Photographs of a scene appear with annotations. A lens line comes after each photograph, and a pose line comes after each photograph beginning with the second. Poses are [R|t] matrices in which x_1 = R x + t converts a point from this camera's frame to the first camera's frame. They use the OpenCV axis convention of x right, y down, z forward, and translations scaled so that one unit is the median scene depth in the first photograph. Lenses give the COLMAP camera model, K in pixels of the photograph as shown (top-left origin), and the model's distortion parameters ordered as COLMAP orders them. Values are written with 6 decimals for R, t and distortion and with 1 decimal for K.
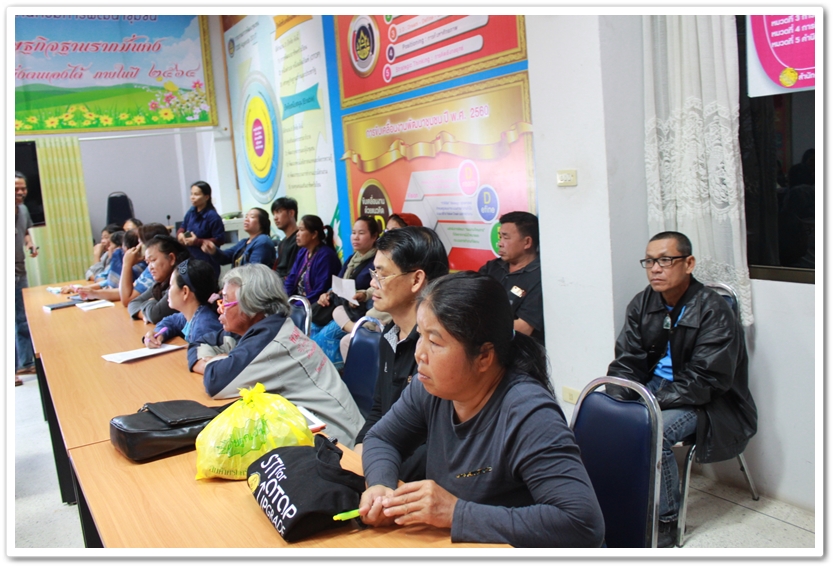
lens RADIAL K [[734.2, 0, 394.4], [0, 734.2, 269.8], [0, 0, 1]] dist [-0.101455, 0.040332]
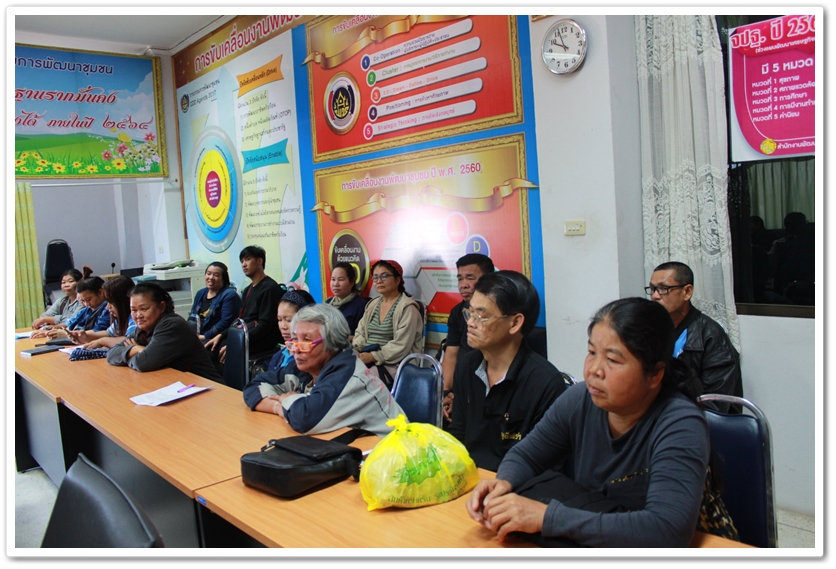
lens RADIAL K [[679.0, 0, 410.5], [0, 679.0, 277.8], [0, 0, 1]] dist [-0.142010, 0.105497]
pose [[0.980706, 0.005513, 0.195408, -0.153947], [0.006789, 0.998039, -0.062231, 0.010319], [-0.195368, 0.062356, 0.978746, 0.025116]]
